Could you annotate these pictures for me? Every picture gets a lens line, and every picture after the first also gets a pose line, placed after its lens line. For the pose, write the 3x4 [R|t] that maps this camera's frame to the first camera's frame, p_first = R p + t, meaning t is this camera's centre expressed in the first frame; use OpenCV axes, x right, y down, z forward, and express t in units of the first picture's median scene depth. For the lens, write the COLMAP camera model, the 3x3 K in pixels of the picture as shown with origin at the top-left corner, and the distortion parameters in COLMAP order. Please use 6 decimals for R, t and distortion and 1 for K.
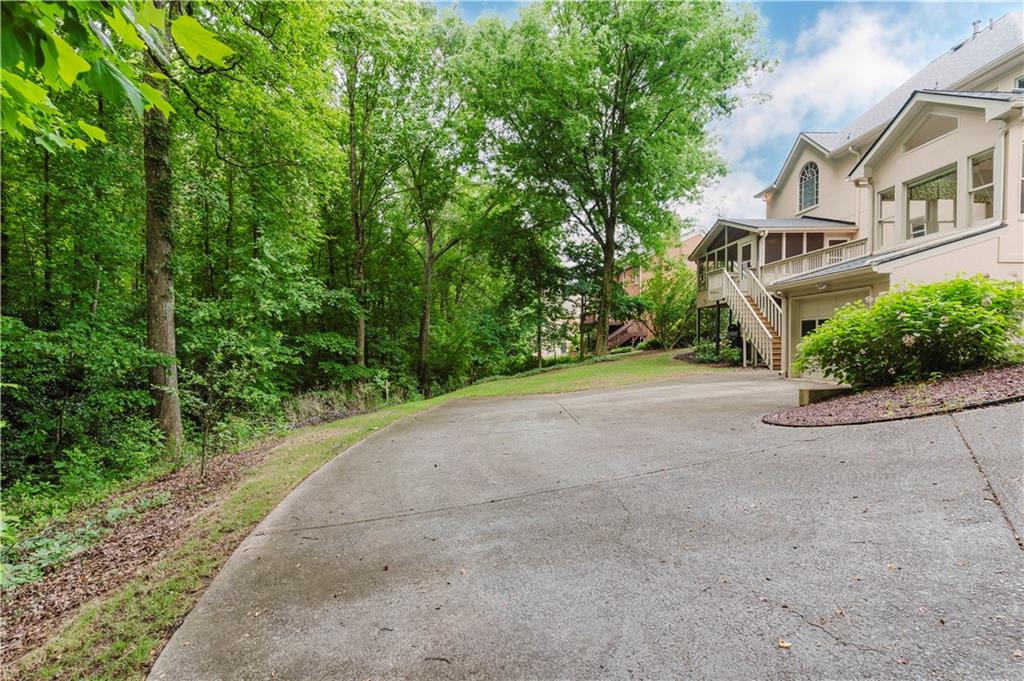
lens RADIAL K [[494.7, 0, 513.1], [0, 494.7, 343.5], [0, 0, 1]] dist [-0.000039, 0.000771]
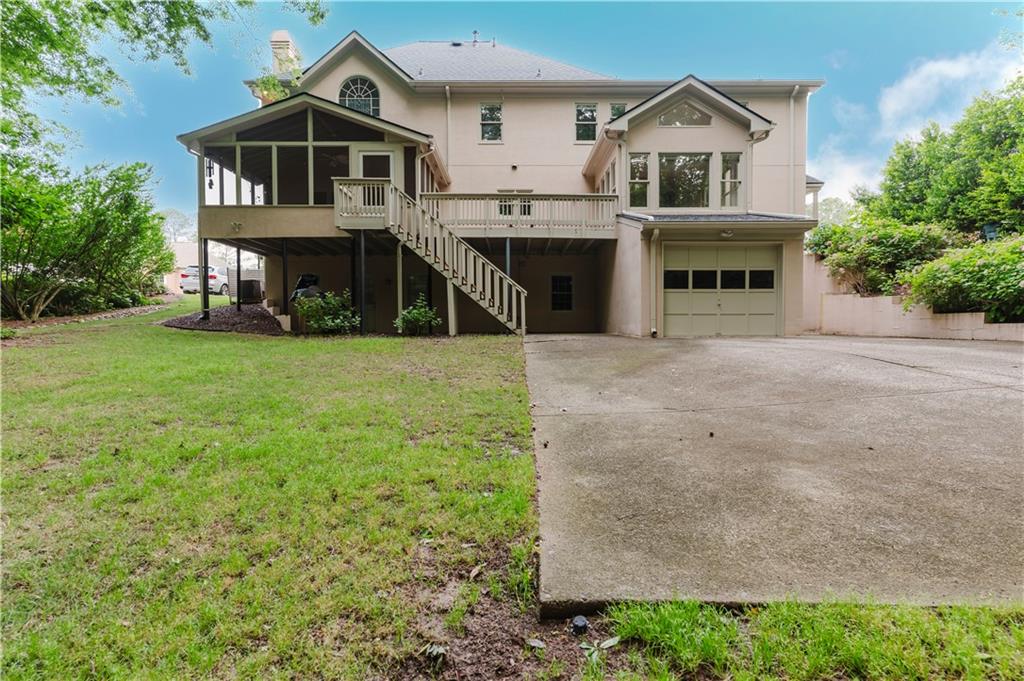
lens RADIAL K [[494.7, 0, 513.1], [0, 494.7, 343.5], [0, 0, 1]] dist [-0.000039, 0.000771]
pose [[0.036571, -0.015331, 0.999213, -0.184914], [0.003287, 0.999879, 0.015221, 0.042736], [-0.999326, 0.002728, 0.036617, 0.805566]]
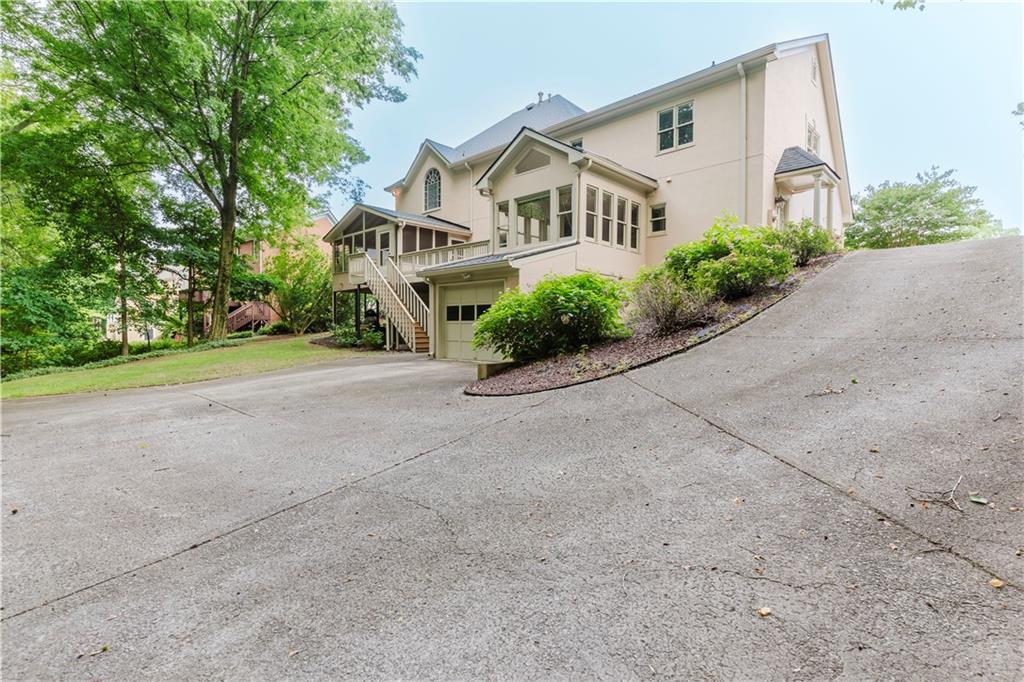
lens RADIAL K [[494.7, 0, 513.1], [0, 494.7, 344.0], [0, 0, 1]] dist [-0.000039, 0.000771]
pose [[0.729214, 0.003678, 0.684276, -0.033736], [-0.018535, 0.999725, 0.014379, 0.011274], [-0.684035, -0.023168, 0.729081, 0.059366]]
